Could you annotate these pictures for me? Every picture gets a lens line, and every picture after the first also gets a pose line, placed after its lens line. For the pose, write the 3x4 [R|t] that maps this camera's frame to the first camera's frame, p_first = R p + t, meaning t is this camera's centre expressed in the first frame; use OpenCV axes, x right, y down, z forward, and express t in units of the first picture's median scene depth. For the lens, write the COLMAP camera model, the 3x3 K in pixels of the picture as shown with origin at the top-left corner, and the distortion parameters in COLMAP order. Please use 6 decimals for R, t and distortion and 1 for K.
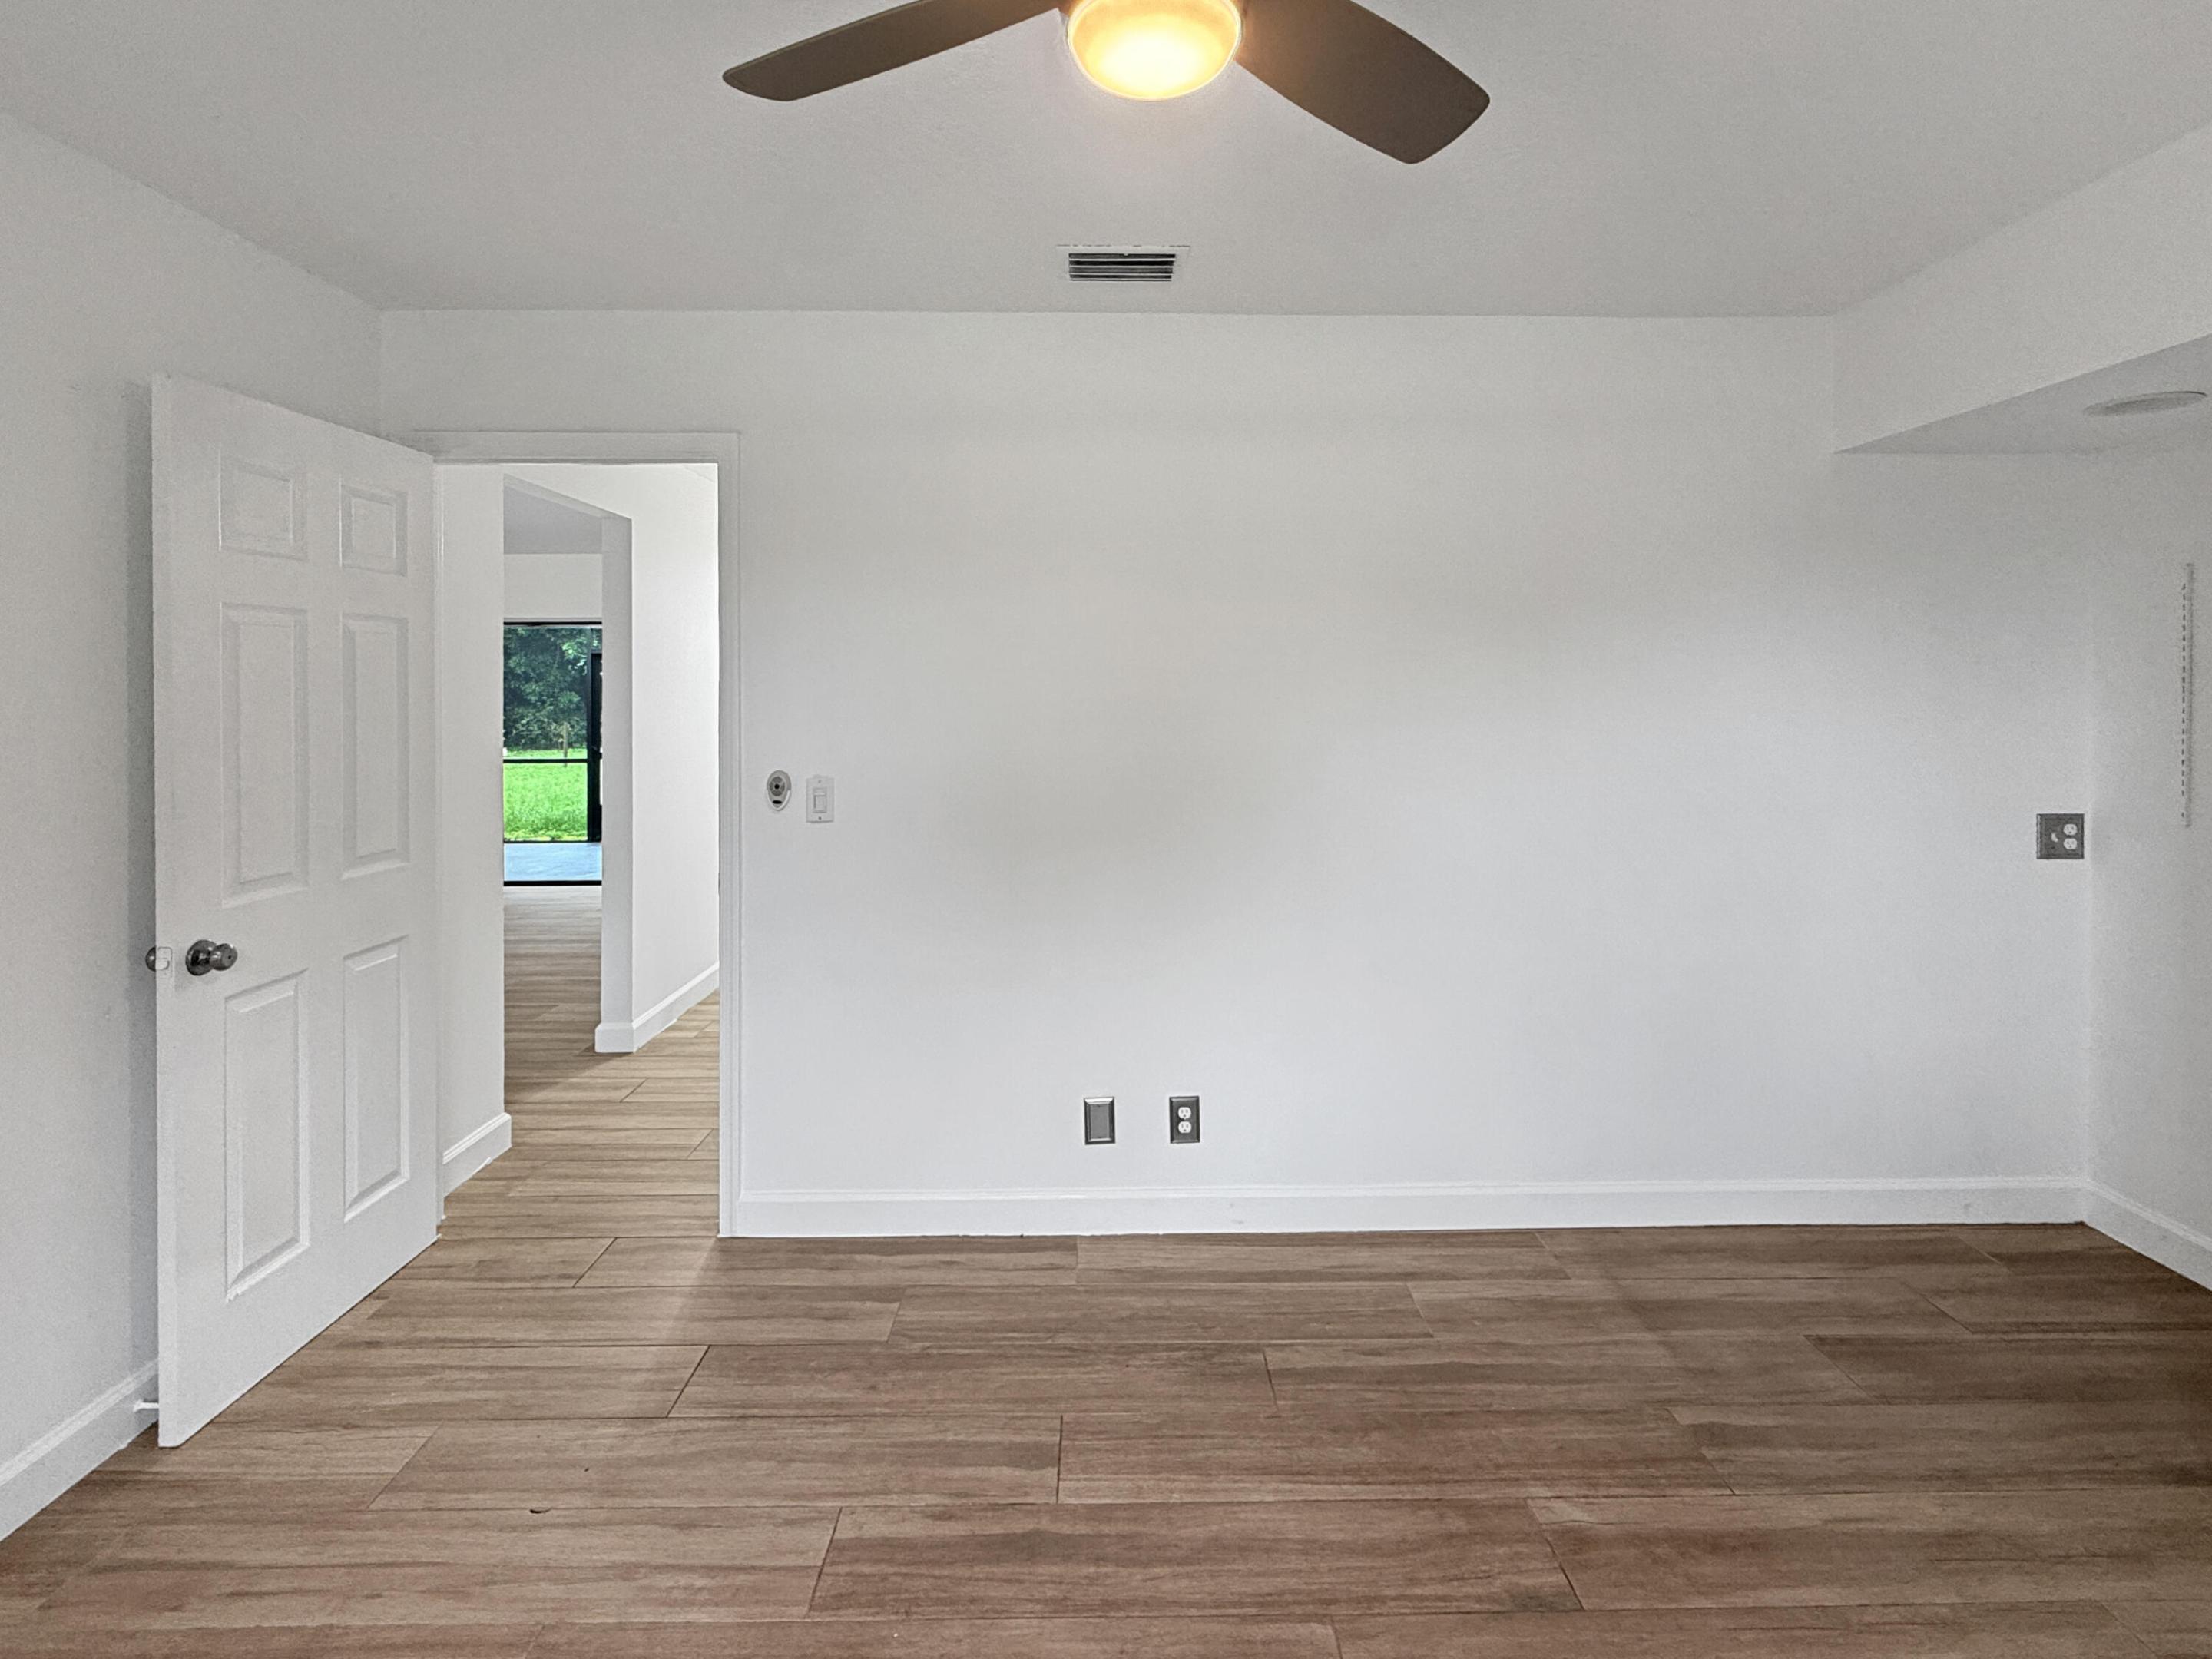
lens RADIAL K [[1066.7, 0, 1126.0], [0, 1066.7, 824.0], [0, 0, 1]] dist [0.001680, 0.000504]
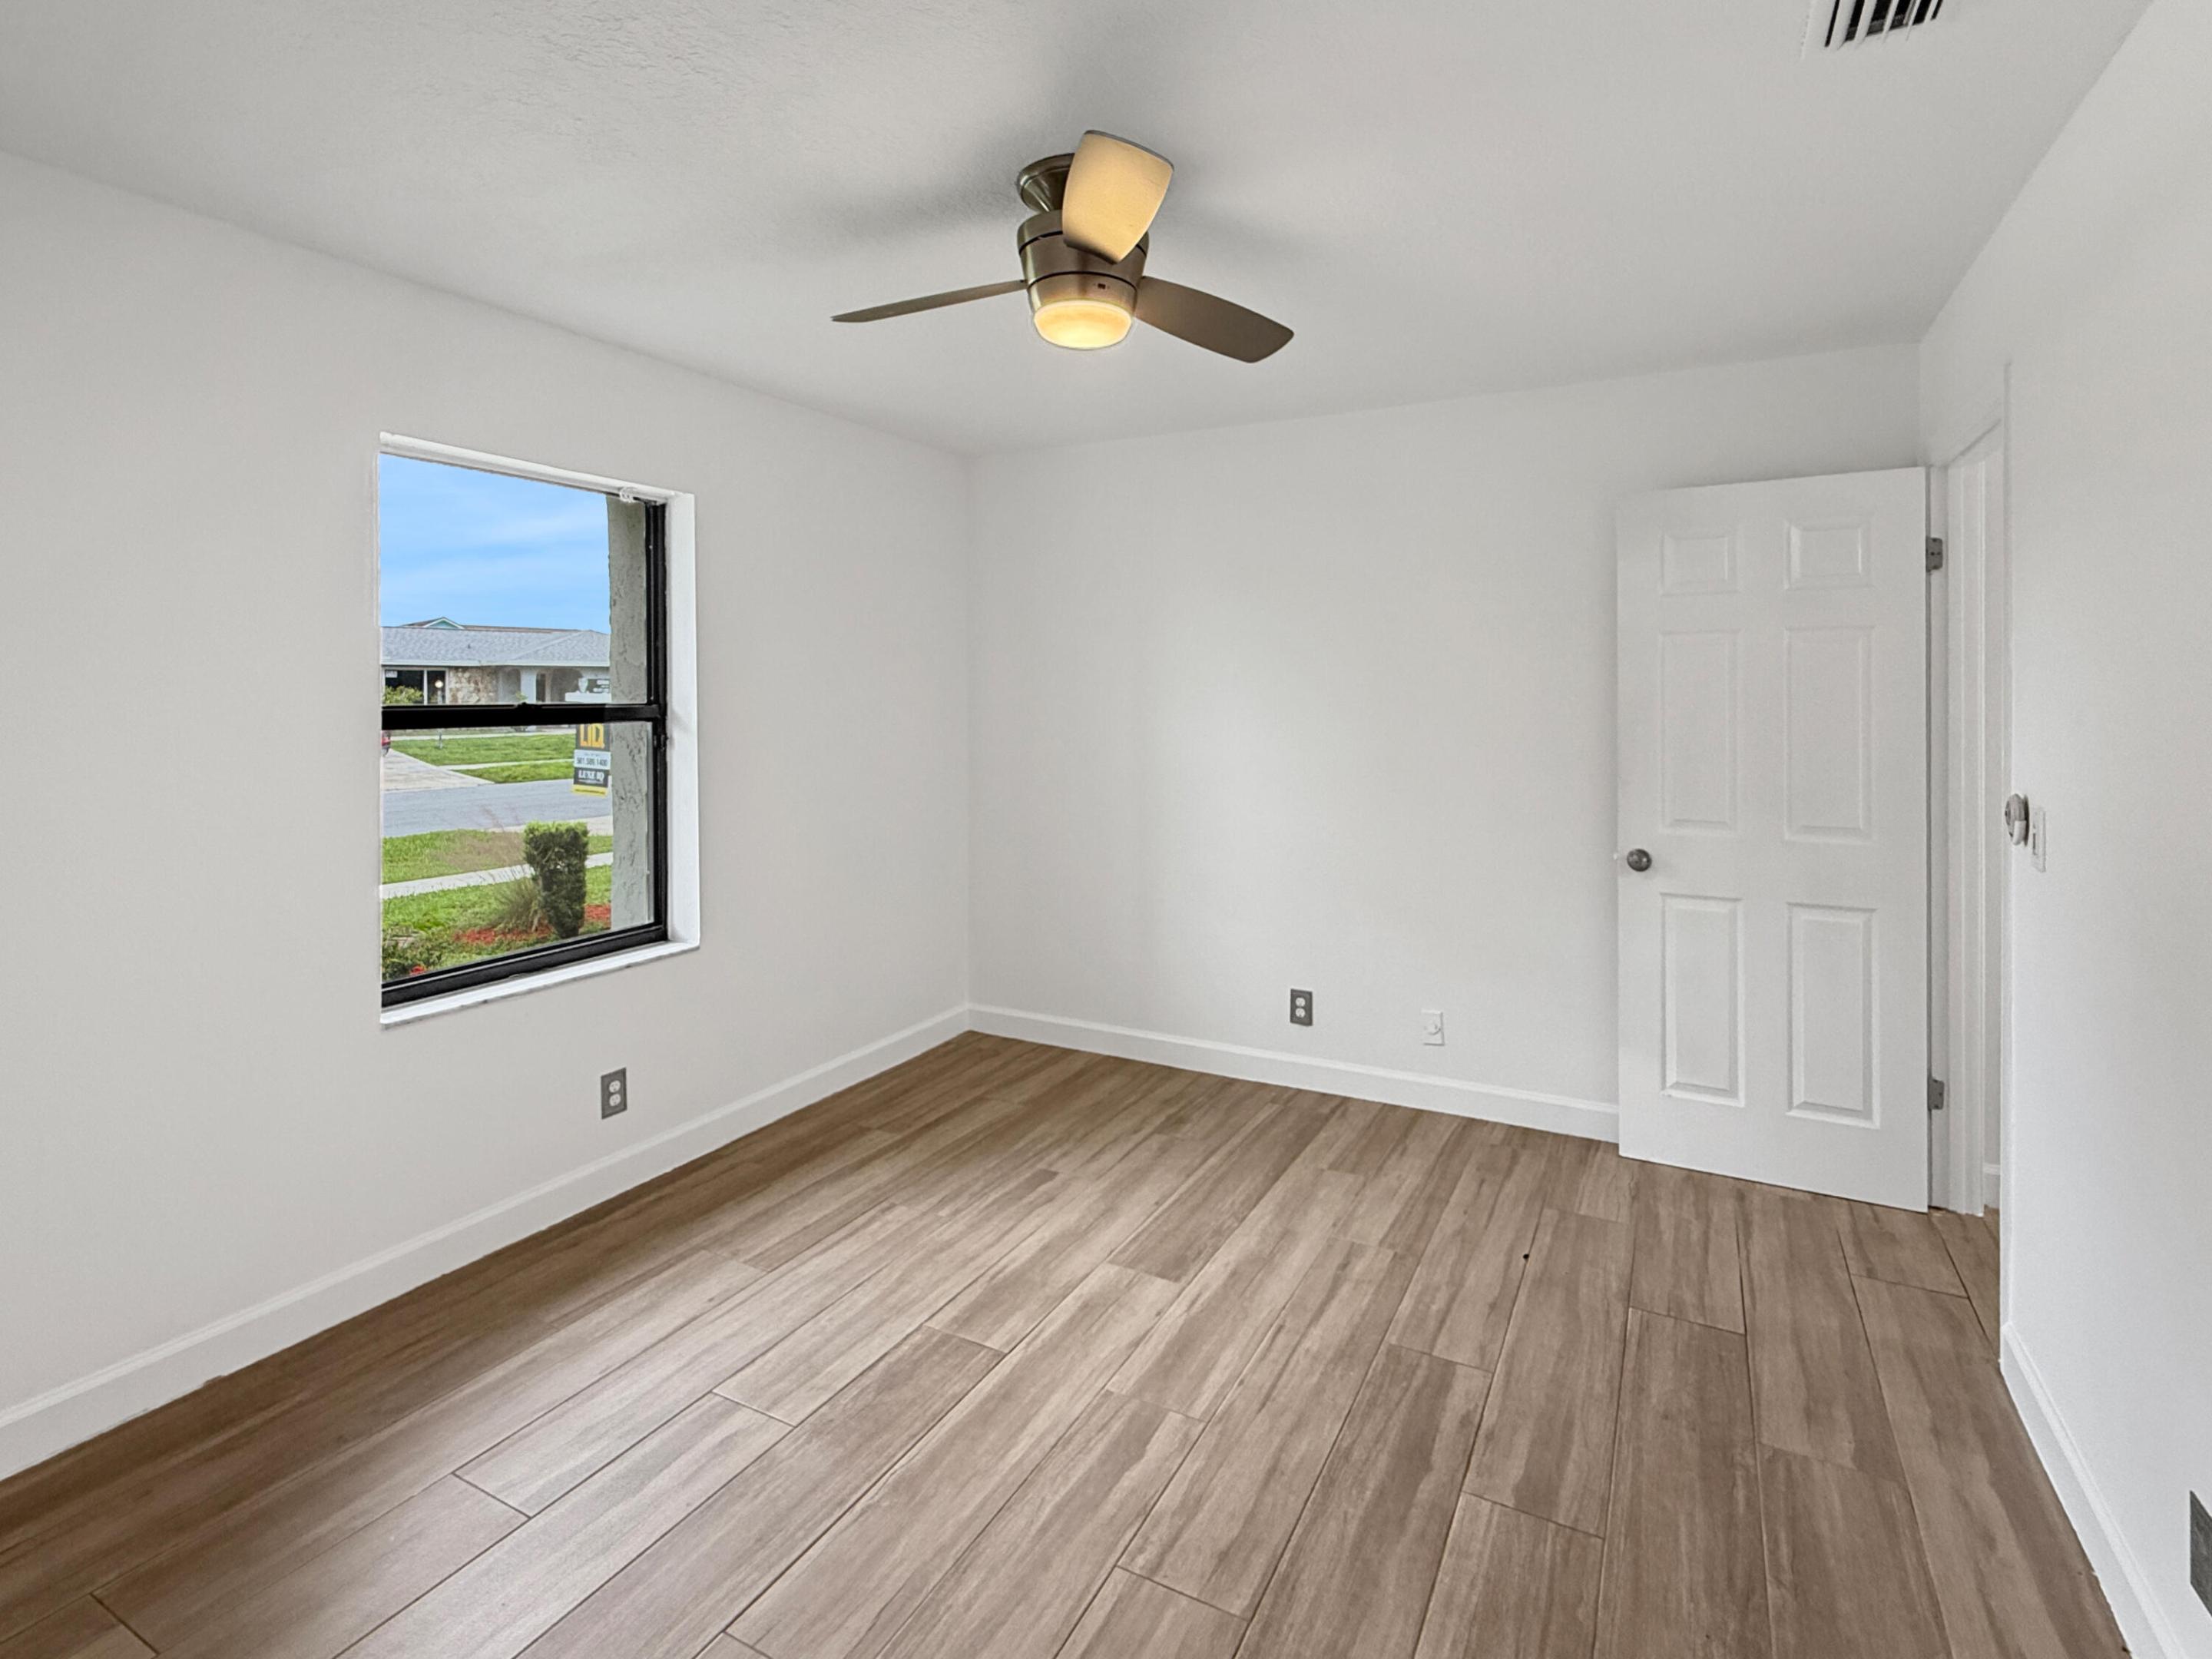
lens RADIAL K [[1066.7, 0, 1123.1], [0, 1066.7, 830.6], [0, 0, 1]] dist [0.001680, 0.000504]
pose [[-0.478036, 0.112945, -0.871048, 0.852879], [-0.106787, 0.976868, 0.185271, -0.125992], [0.871825, 0.181583, -0.454917, 1.003863]]
